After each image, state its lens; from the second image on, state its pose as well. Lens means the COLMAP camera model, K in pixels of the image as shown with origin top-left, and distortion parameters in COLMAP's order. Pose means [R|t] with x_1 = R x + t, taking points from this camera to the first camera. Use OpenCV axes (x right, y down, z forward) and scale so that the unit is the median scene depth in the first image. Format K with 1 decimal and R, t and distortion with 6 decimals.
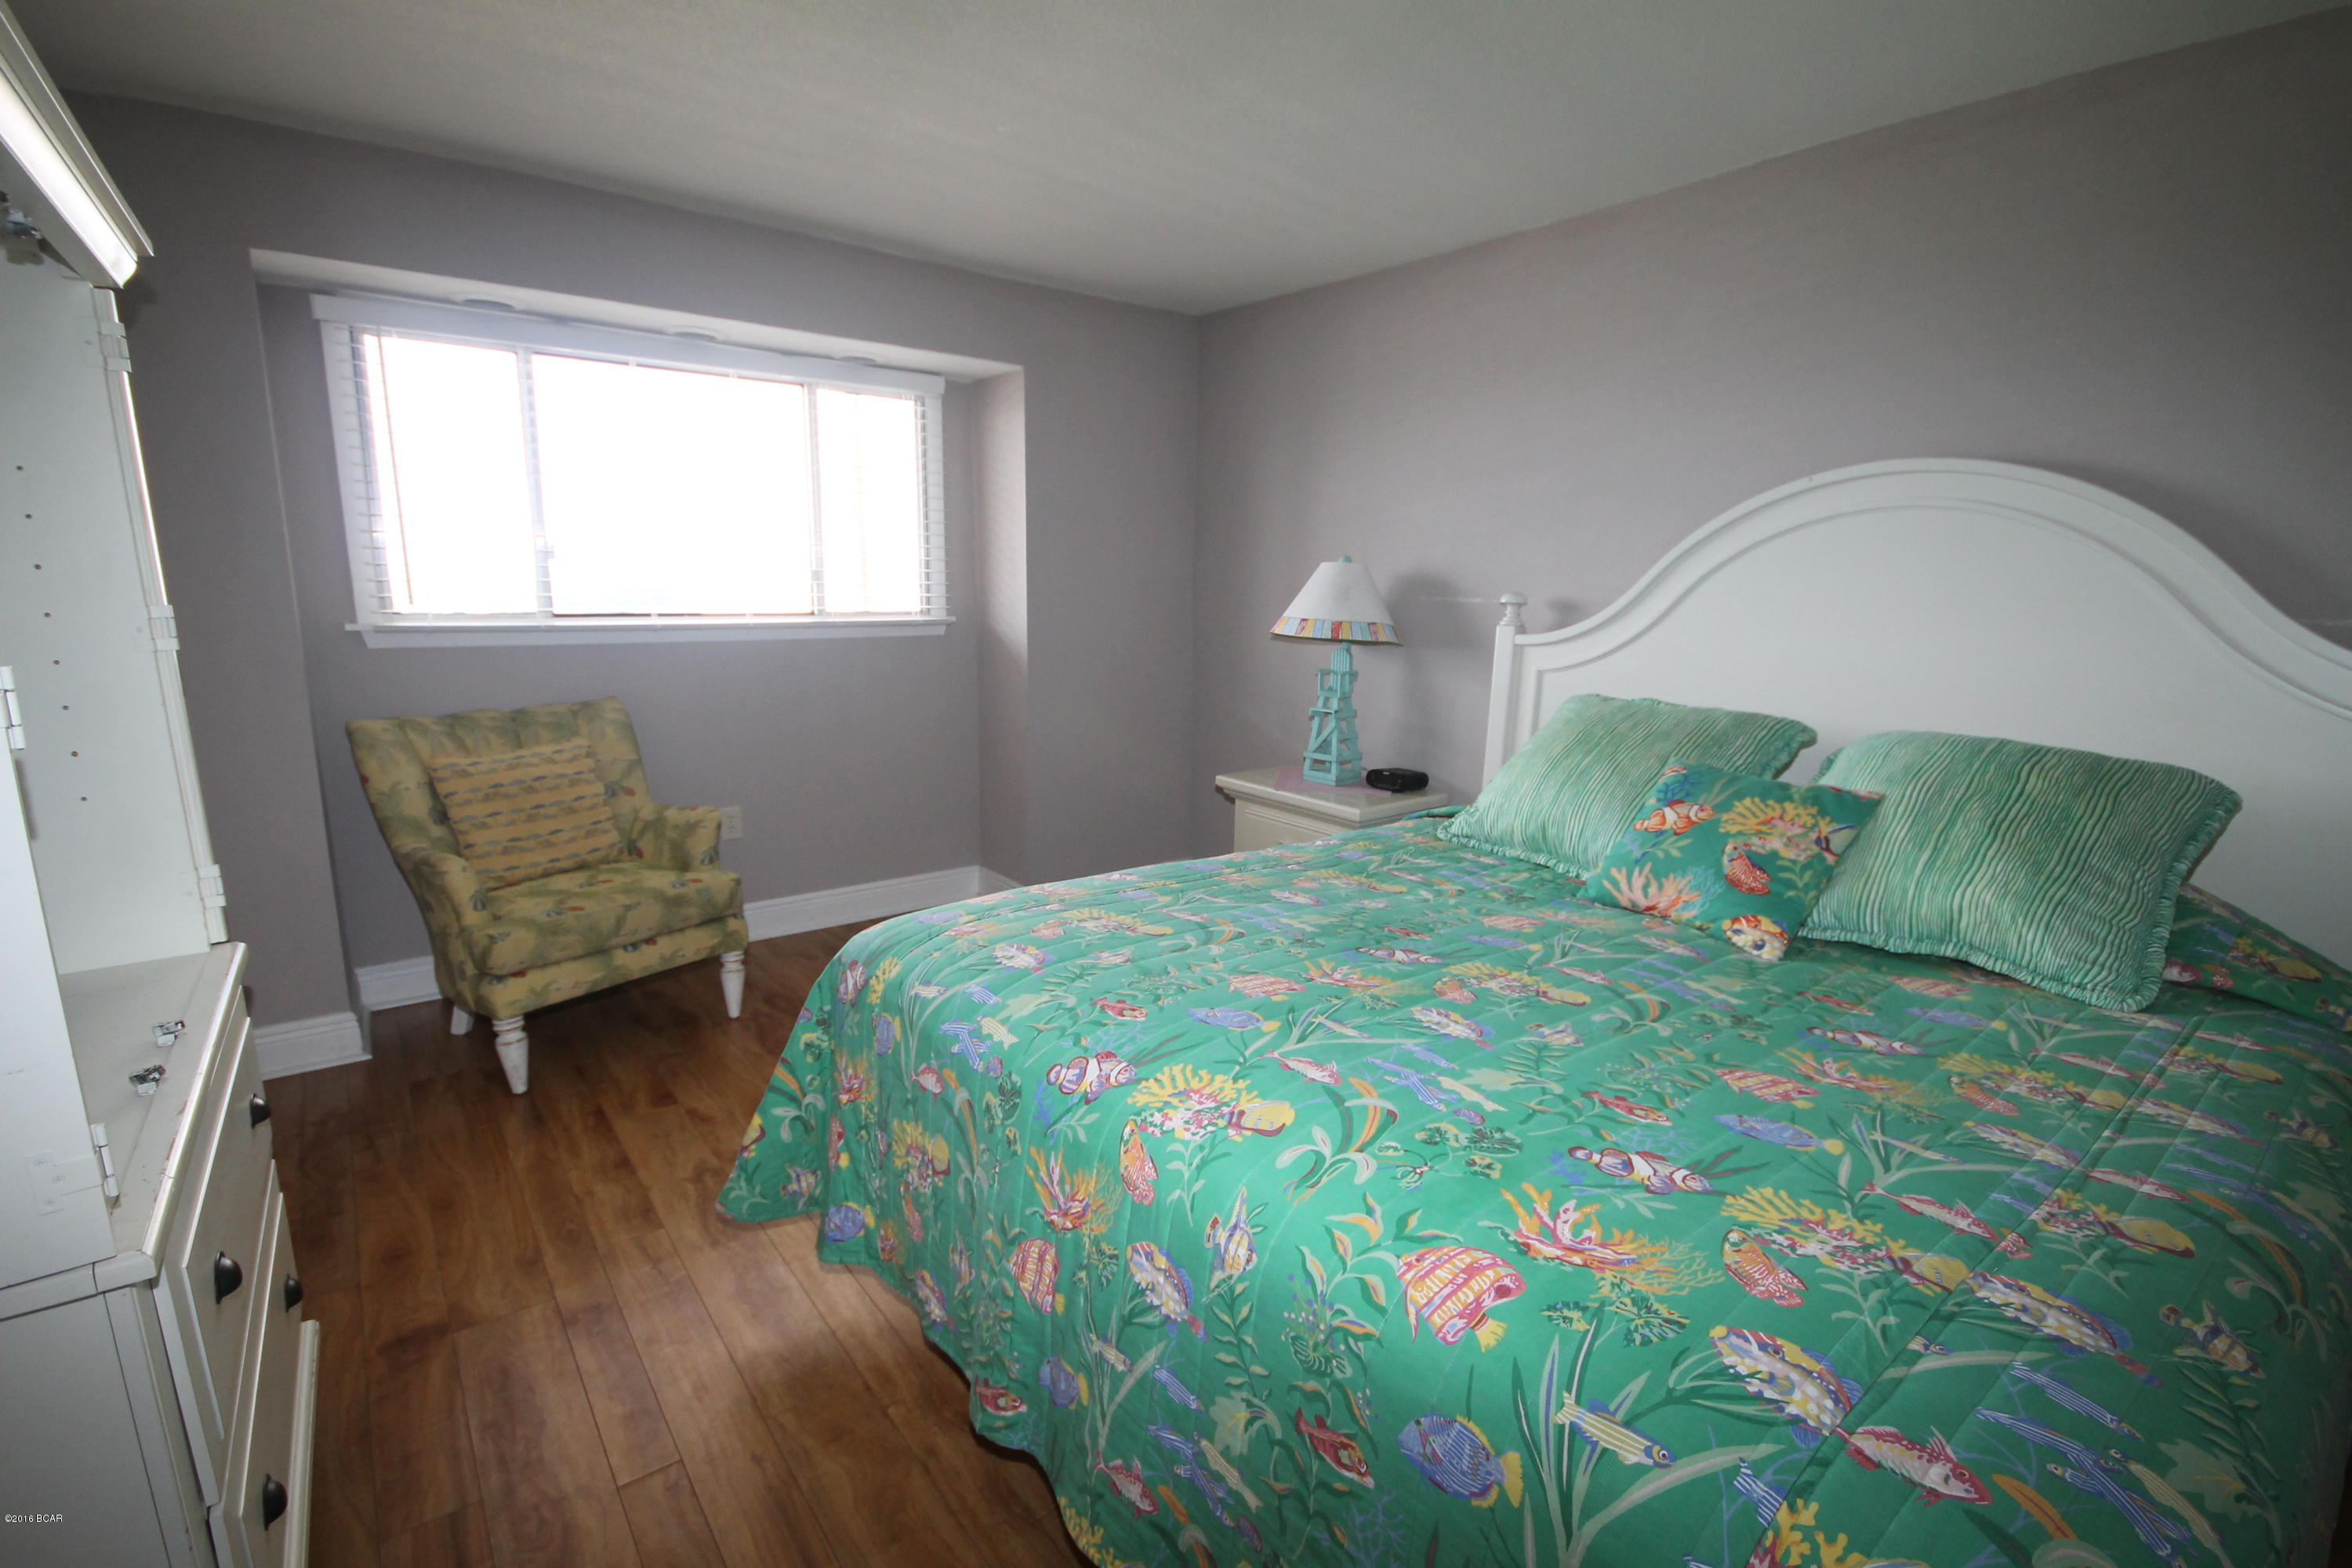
lens RADIAL K [[1058.9, 0, 1171.8], [0, 1058.9, 781.0], [0, 0, 1]] dist [-0.000553, 0.000219]
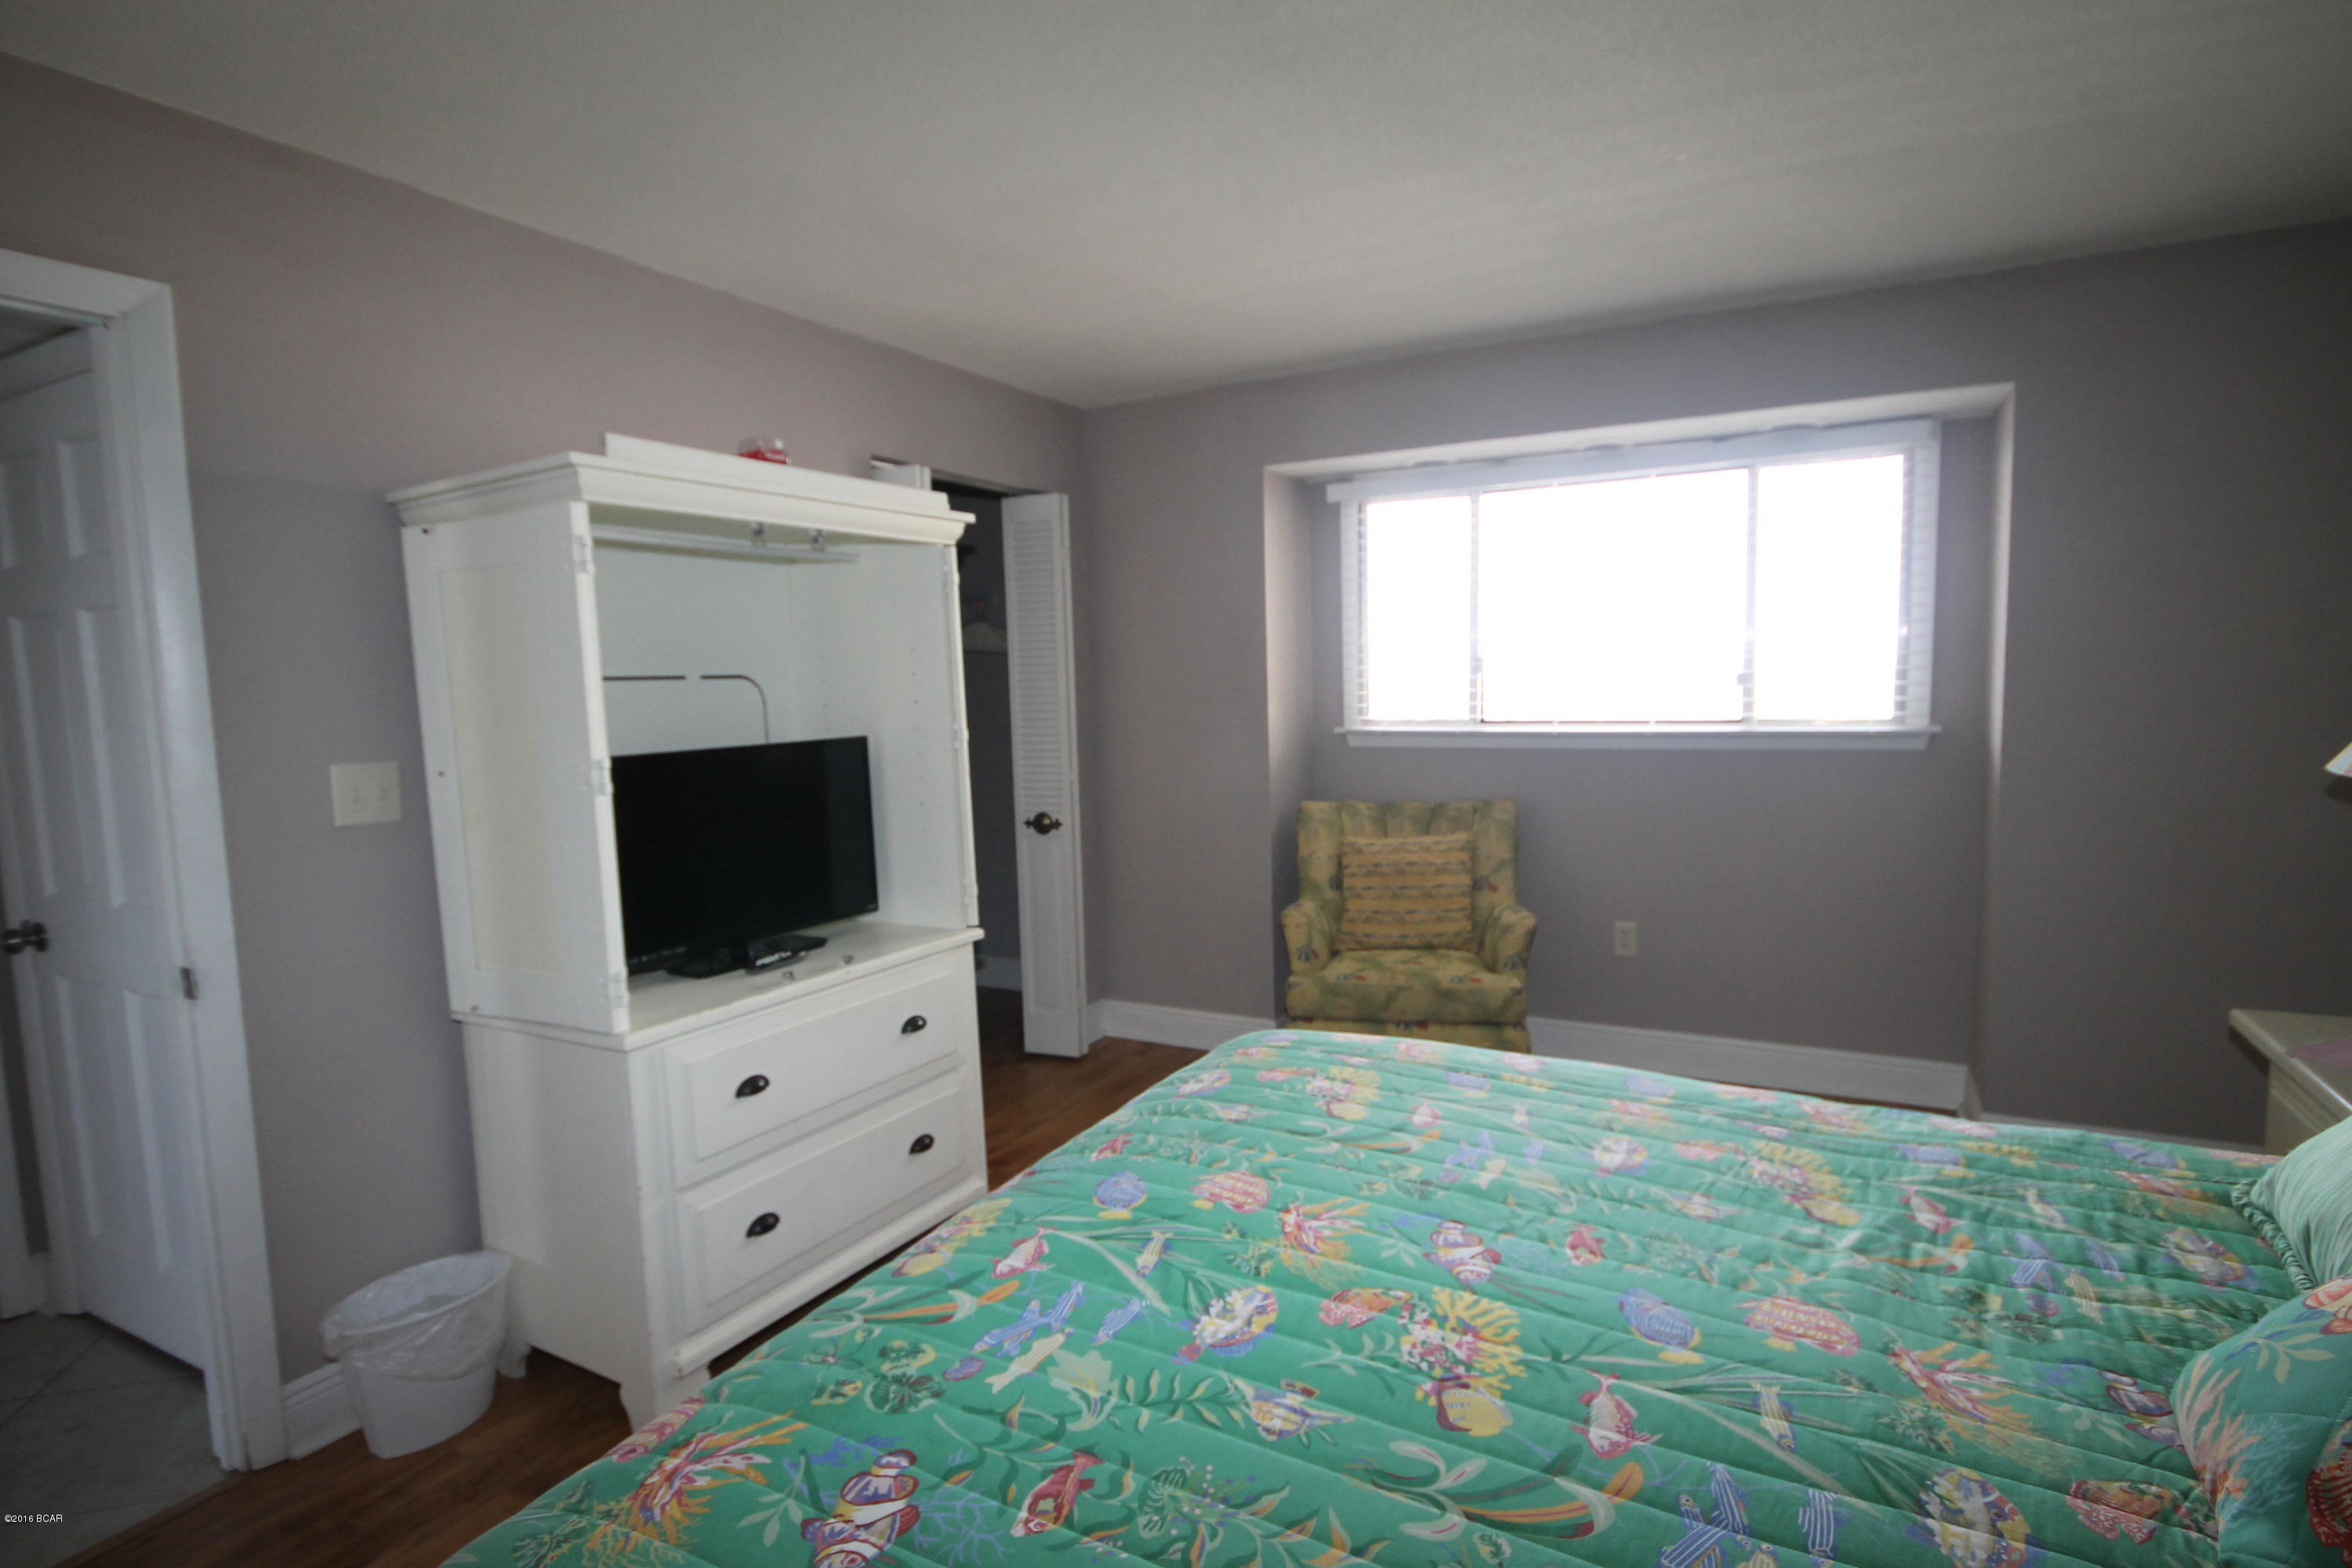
lens RADIAL K [[1101.8, 0, 1176.1], [0, 1101.8, 795.3], [0, 0, 1]] dist [0.009737, -0.010954]
pose [[0.433859, 0.067518, -0.898447, 0.402561], [-0.139121, 0.990249, 0.007236, -0.054863], [0.890175, 0.121853, 0.439022, 0.267785]]
